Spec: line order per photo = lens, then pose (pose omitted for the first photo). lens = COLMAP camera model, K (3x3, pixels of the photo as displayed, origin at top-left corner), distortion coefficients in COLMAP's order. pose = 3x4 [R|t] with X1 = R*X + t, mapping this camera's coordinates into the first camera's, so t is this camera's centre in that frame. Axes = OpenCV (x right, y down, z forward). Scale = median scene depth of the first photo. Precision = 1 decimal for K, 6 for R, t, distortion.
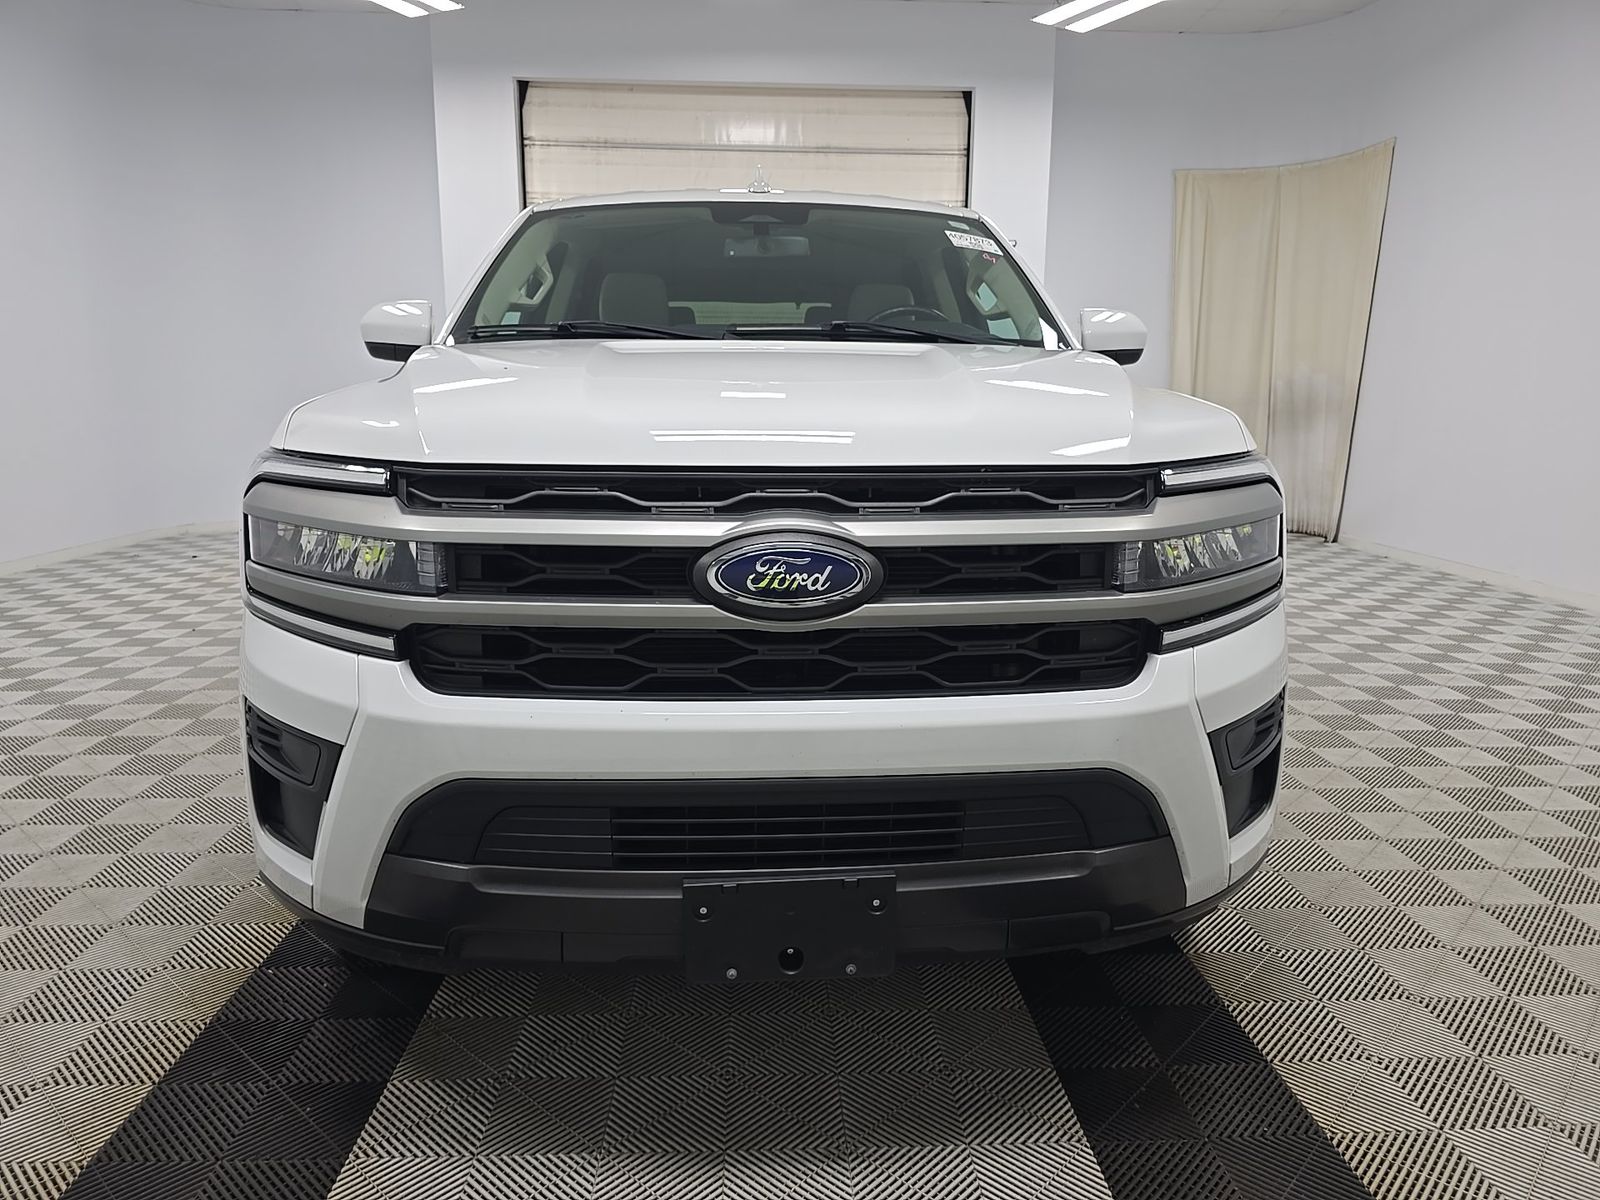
lens RADIAL K [[1090.5, 0, 800.0], [0, 1090.5, 600.0], [0, 0, 1]] dist [0.057421, -0.001098]
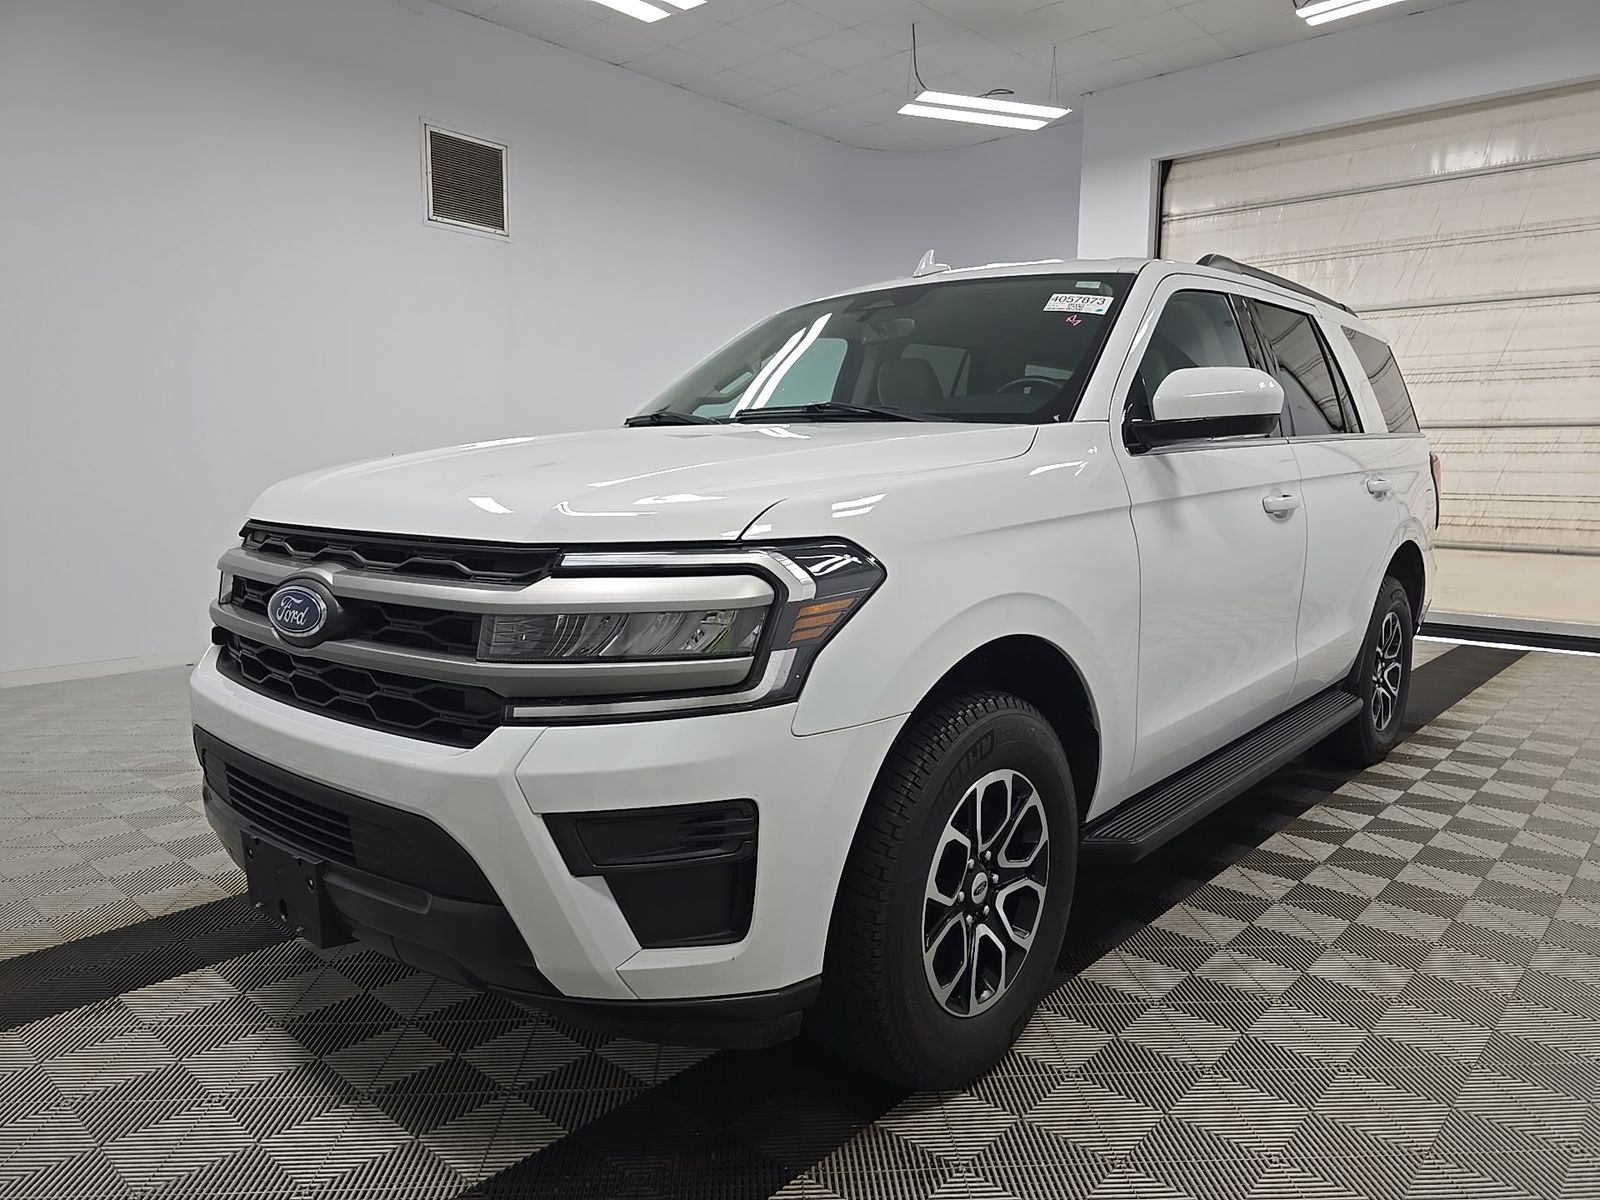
lens RADIAL K [[1090.5, 0, 800.0], [0, 1090.5, 600.0], [0, 0, 1]] dist [0.057421, -0.001098]
pose [[0.725320, 0.088776, -0.682663, 0.228960], [-0.131586, 0.991245, -0.010903, -0.017487], [0.675719, 0.097736, 0.730652, 0.078111]]
